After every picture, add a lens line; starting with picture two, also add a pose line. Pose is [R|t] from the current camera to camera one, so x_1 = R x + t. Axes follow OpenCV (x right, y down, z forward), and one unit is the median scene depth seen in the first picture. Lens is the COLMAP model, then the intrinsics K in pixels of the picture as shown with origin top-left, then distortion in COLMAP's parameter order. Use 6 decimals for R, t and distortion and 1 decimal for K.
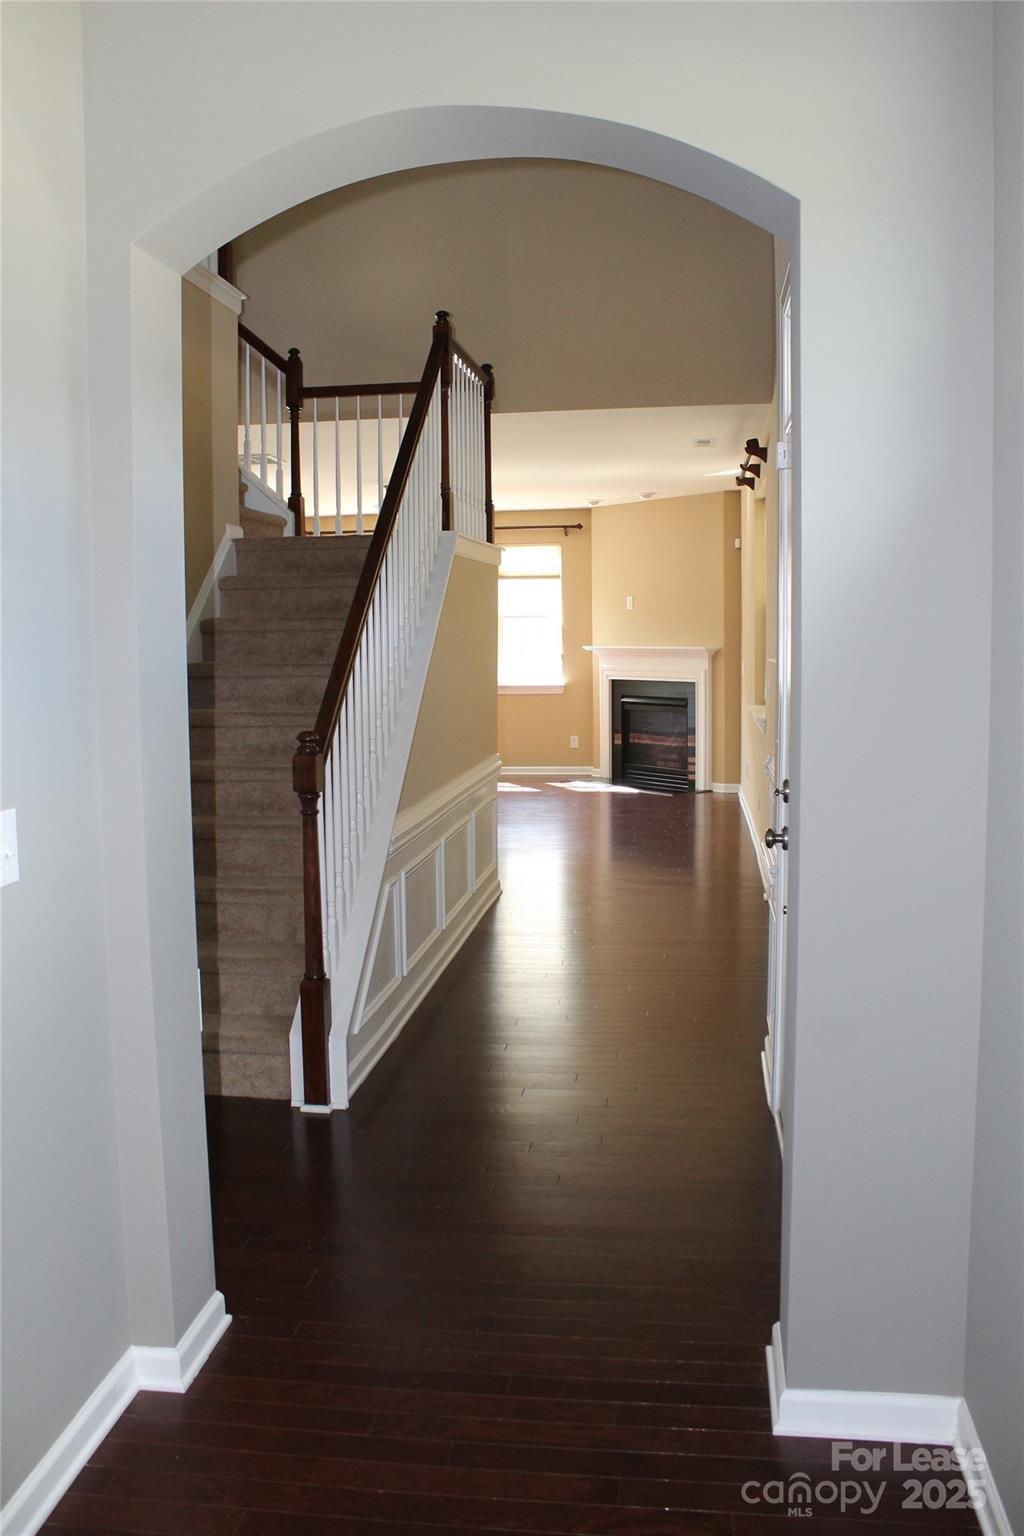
lens RADIAL K [[1367.4, 0, 512.0], [0, 1367.4, 768.0], [0, 0, 1]] dist [-0.010745, -0.002240]
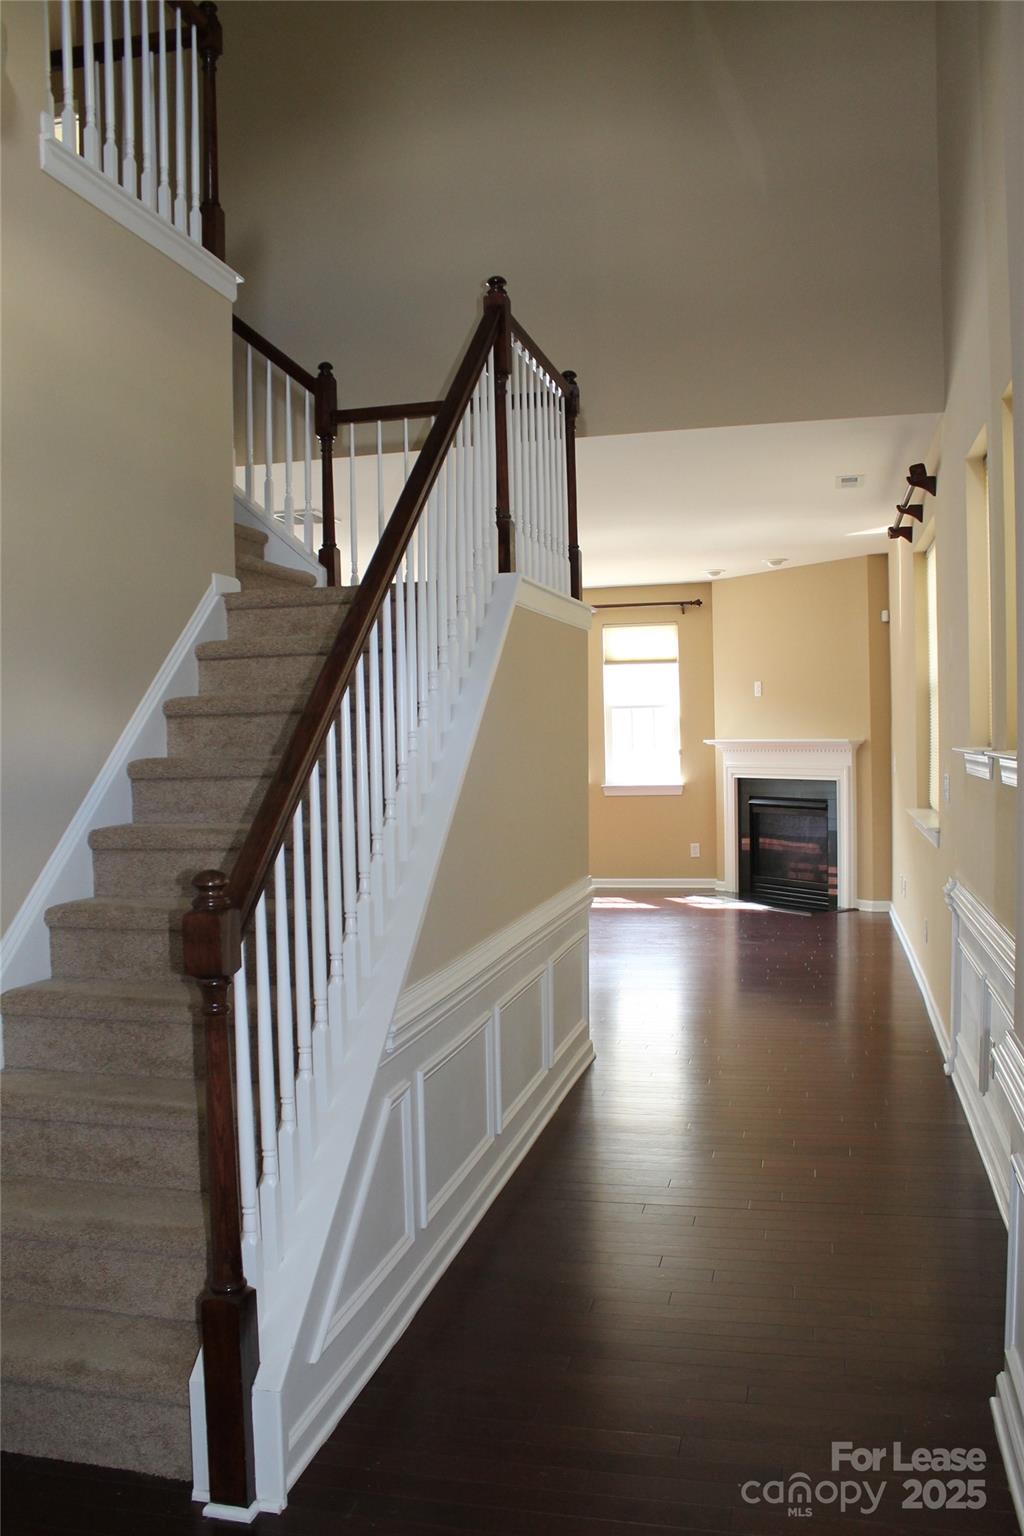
lens RADIAL K [[1330.1, 0, 512.2], [0, 1330.1, 787.6], [0, 0, 1]] dist [-0.152314, 0.130375]
pose [[0.995409, -0.005126, -0.095575, 0.016945], [-0.000403, 0.998332, -0.057741, -0.015730], [0.095711, 0.057515, 0.993746, 0.238447]]
